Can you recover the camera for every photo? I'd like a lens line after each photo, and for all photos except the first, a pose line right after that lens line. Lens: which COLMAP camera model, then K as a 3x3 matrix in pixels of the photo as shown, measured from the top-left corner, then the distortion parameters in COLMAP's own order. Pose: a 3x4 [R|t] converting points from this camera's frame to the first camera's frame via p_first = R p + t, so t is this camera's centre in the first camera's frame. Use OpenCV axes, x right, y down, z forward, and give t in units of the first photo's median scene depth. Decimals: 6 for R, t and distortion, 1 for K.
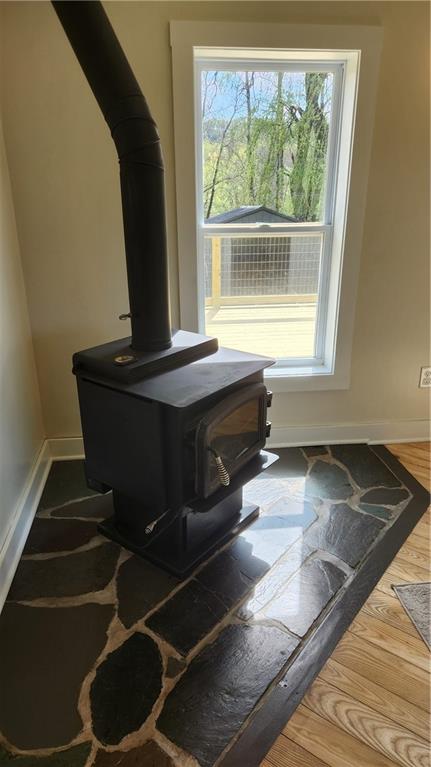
lens RADIAL K [[517.3, 0, 215.5], [0, 517.3, 382.2], [0, 0, 1]] dist [0.035353, -0.003727]
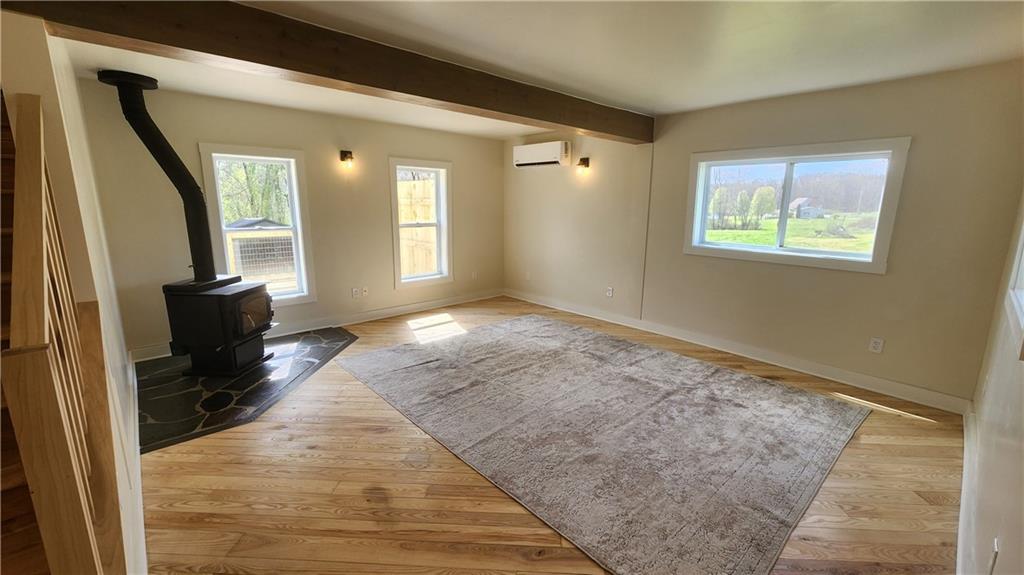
lens RADIAL K [[417.9, 0, 516.2], [0, 417.9, 285.3], [0, 0, 1]] dist [-0.000200, -0.000480]
pose [[0.815058, -0.101424, 0.570433, -0.059886], [0.193655, 0.975623, -0.103235, 0.363358], [-0.546057, 0.194610, 0.814831, -1.078265]]
